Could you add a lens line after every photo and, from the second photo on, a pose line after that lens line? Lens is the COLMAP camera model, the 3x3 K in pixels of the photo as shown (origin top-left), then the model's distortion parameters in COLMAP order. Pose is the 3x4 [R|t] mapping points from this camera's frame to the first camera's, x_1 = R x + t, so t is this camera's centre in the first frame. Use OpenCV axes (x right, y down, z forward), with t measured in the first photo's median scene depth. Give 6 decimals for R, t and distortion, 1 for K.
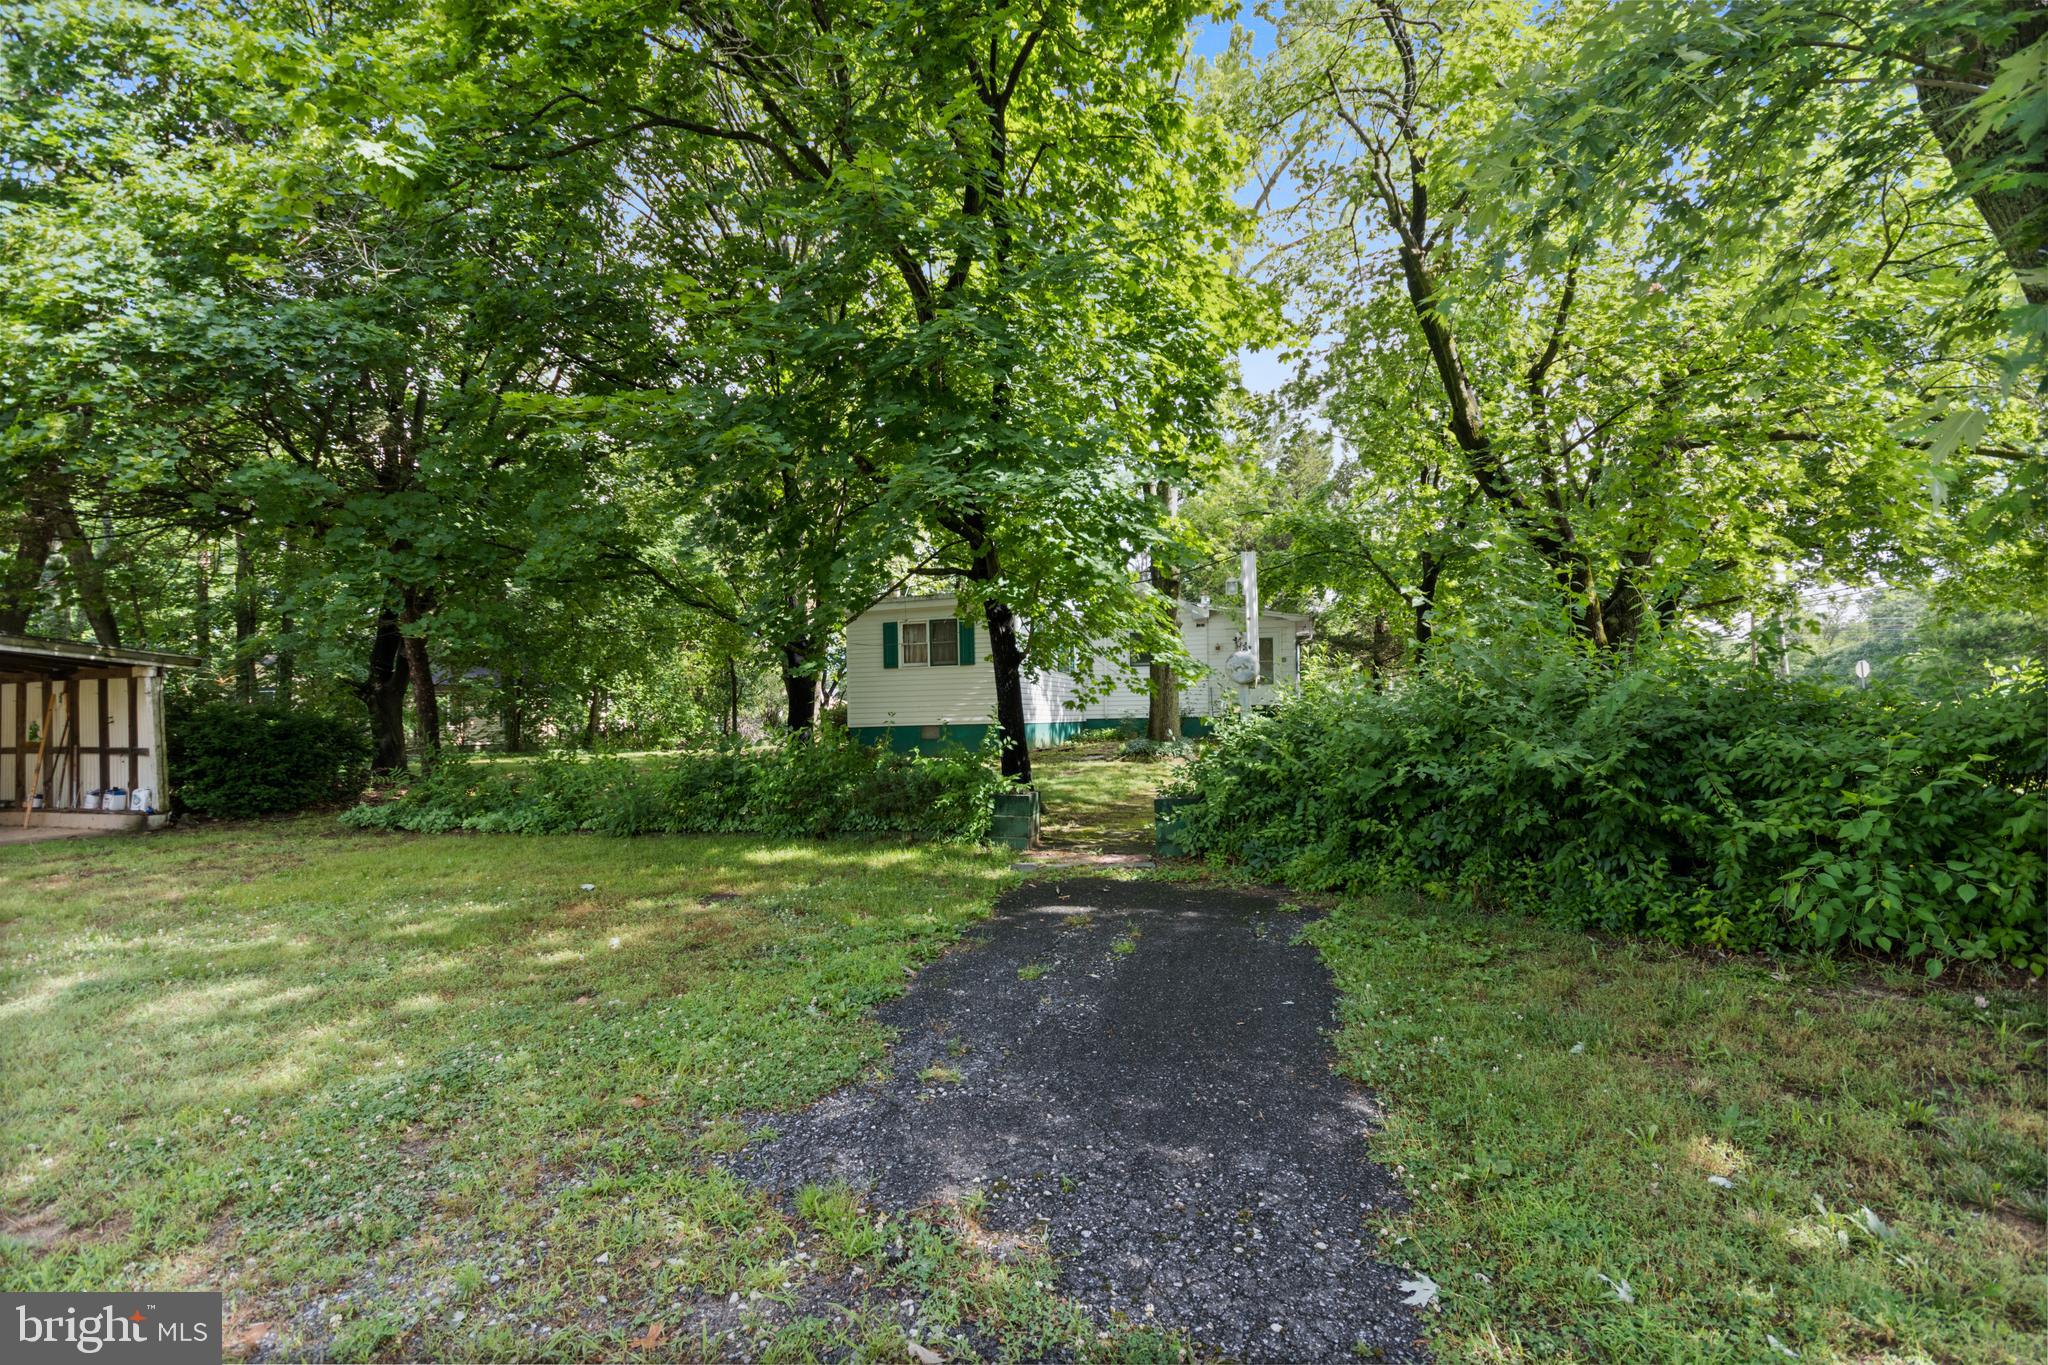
lens RADIAL K [[920.4, 0, 1027.8], [0, 920.4, 708.9], [0, 0, 1]] dist [0.002567, 0.000700]
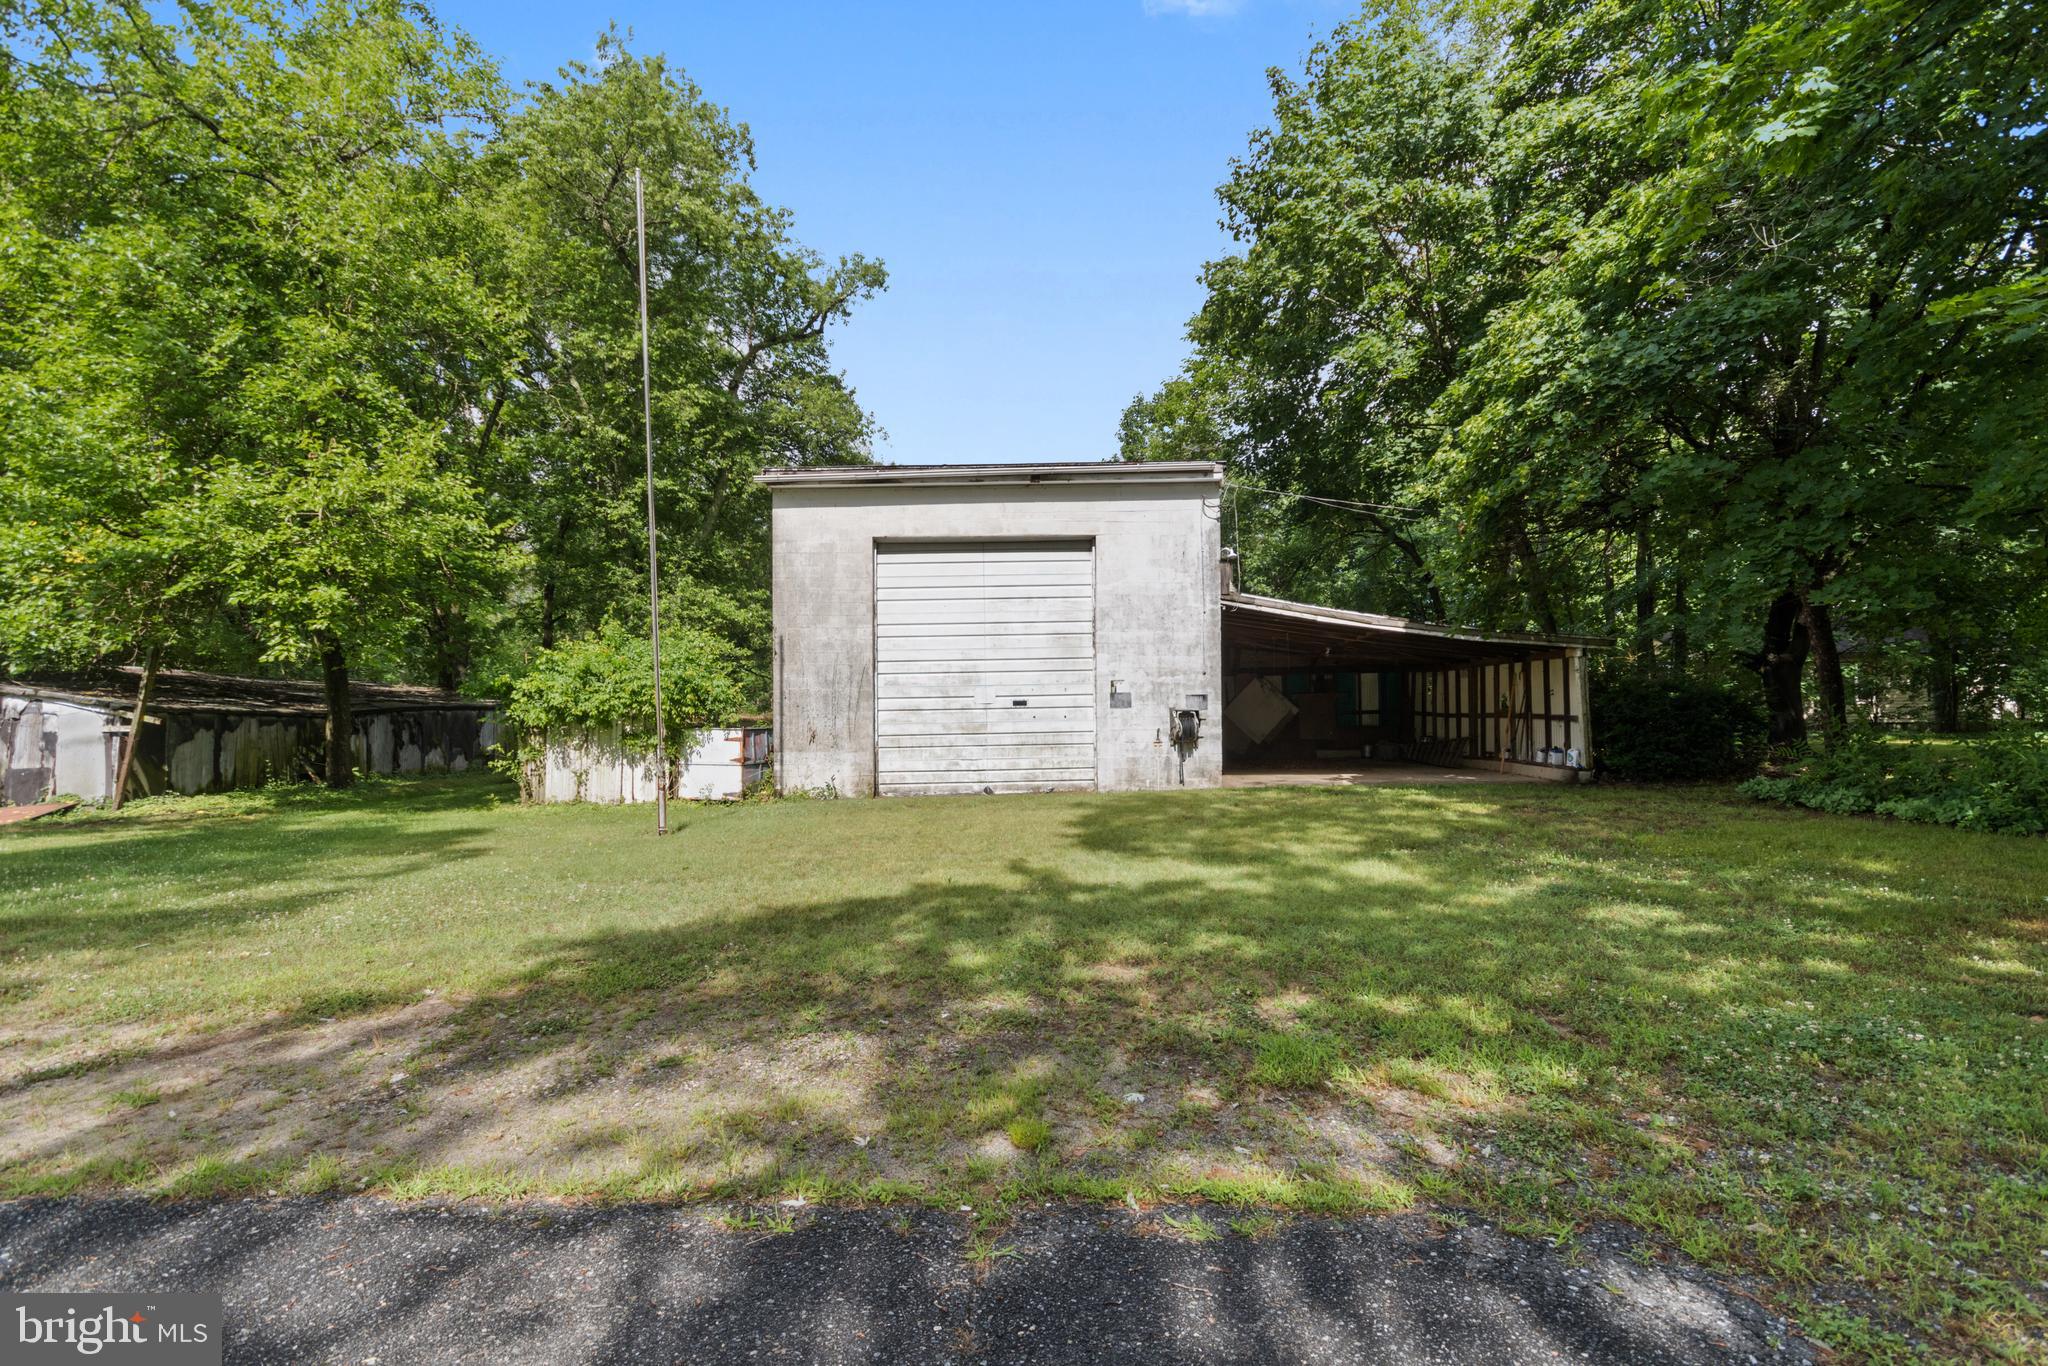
lens RADIAL K [[981.4, 0, 1025.6], [0, 981.4, 691.4], [0, 0, 1]] dist [0.046538, -0.017389]
pose [[0.312563, -0.003199, -0.949892, 0.076686], [0.011514, 0.999934, 0.000421, 0.001746], [0.949827, -0.011069, 0.312579, -0.119911]]
